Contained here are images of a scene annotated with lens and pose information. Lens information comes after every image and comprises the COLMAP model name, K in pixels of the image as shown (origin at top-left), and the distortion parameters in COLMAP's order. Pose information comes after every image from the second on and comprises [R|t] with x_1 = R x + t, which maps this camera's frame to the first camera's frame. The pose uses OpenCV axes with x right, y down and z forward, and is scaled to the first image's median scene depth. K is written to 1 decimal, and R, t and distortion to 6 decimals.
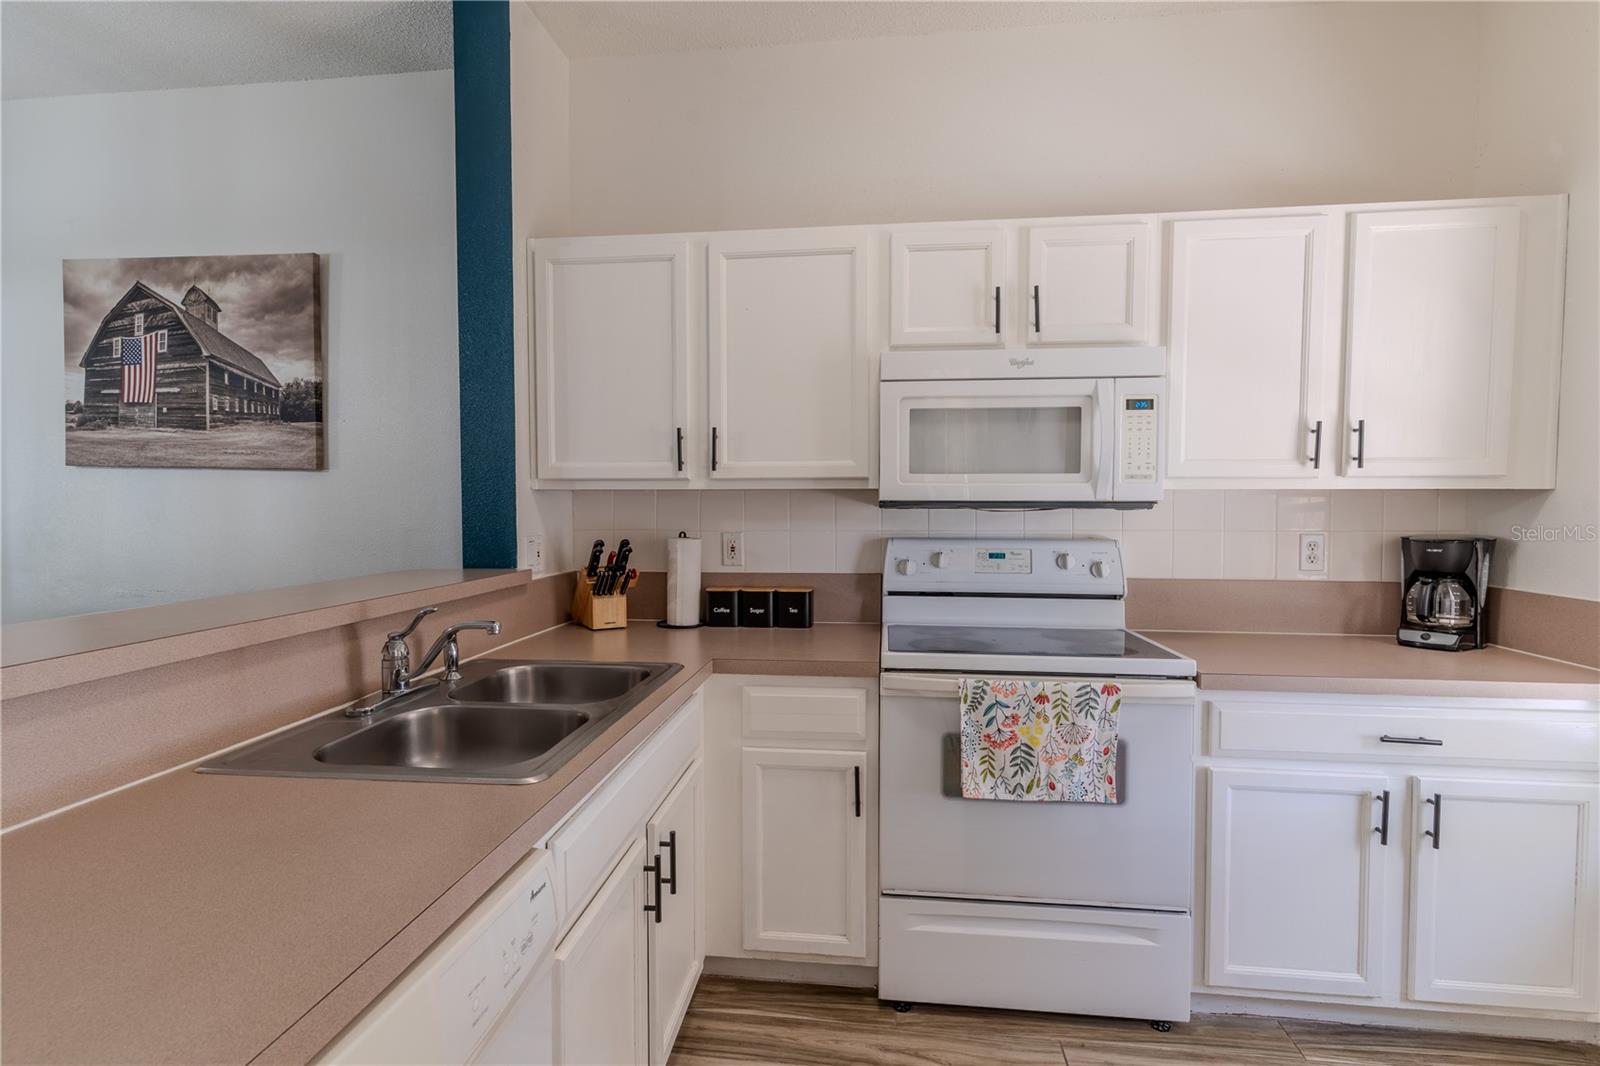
lens RADIAL K [[773.0, 0, 796.4], [0, 773.0, 530.9], [0, 0, 1]] dist [0.000537, 0.000469]
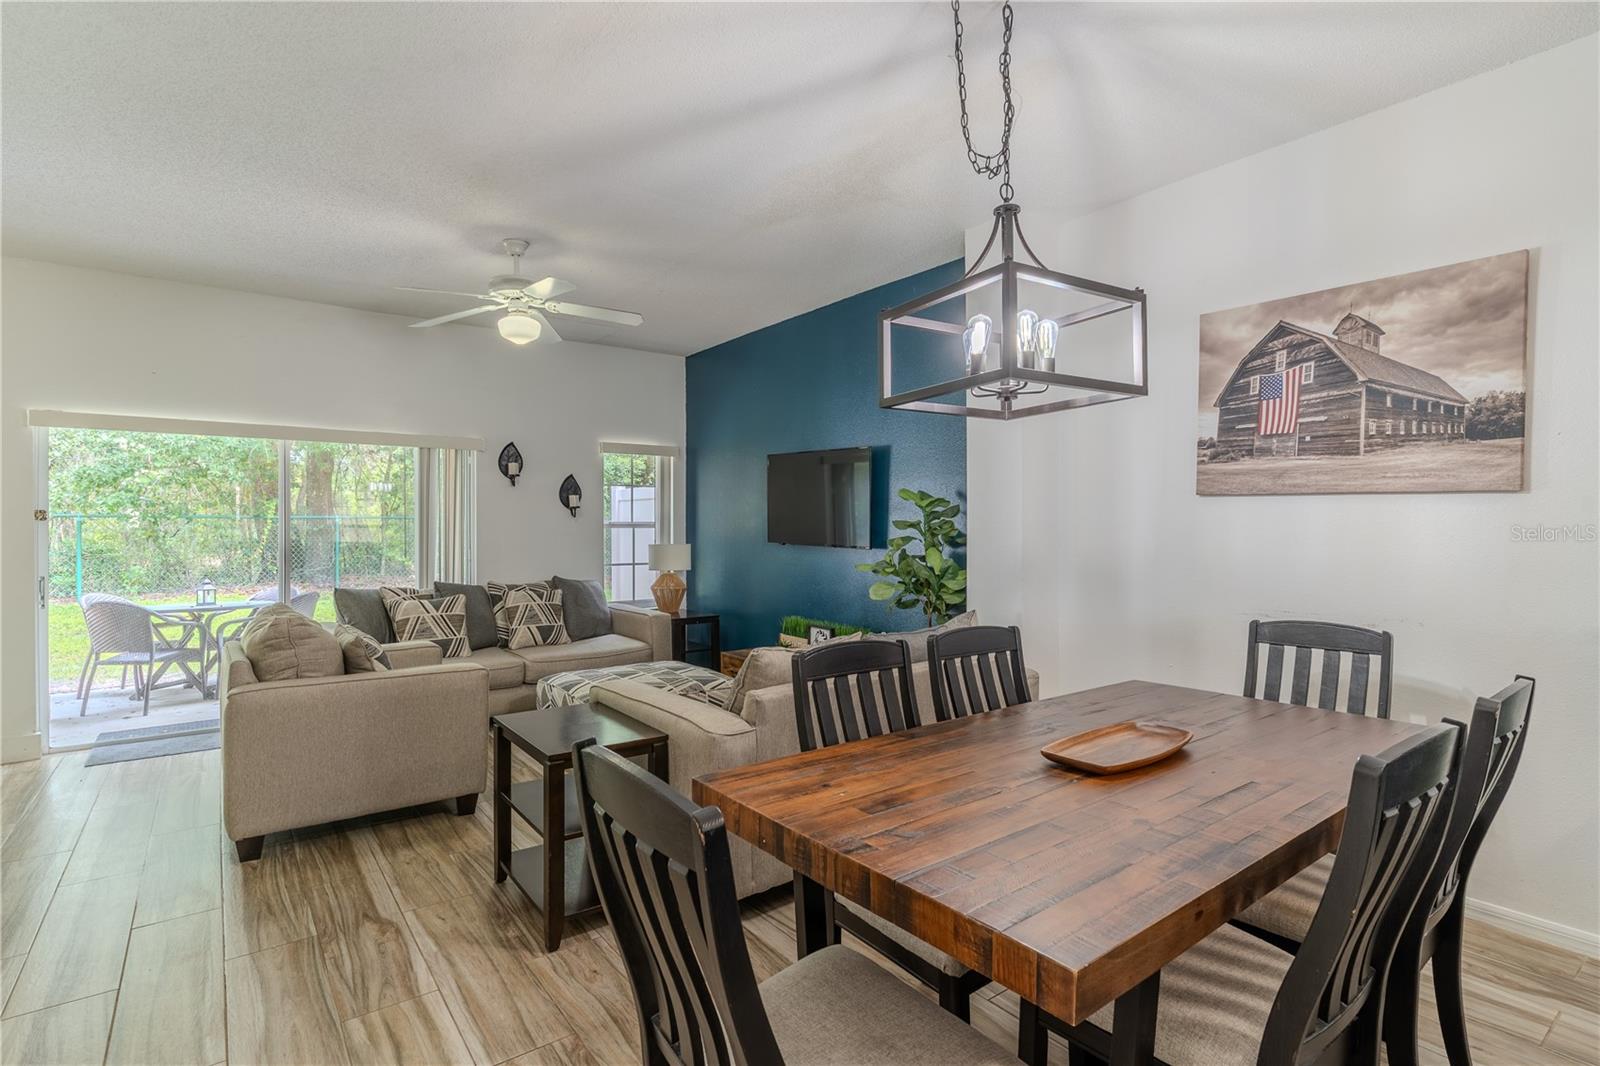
lens RADIAL K [[773.0, 0, 796.4], [0, 773.0, 530.9], [0, 0, 1]] dist [0.000537, 0.000469]
pose [[0.691578, 0.002883, -0.722296, -0.546740], [-0.022658, 0.999586, -0.017705, 0.001698], [0.721947, 0.028611, 0.691357, -0.214643]]
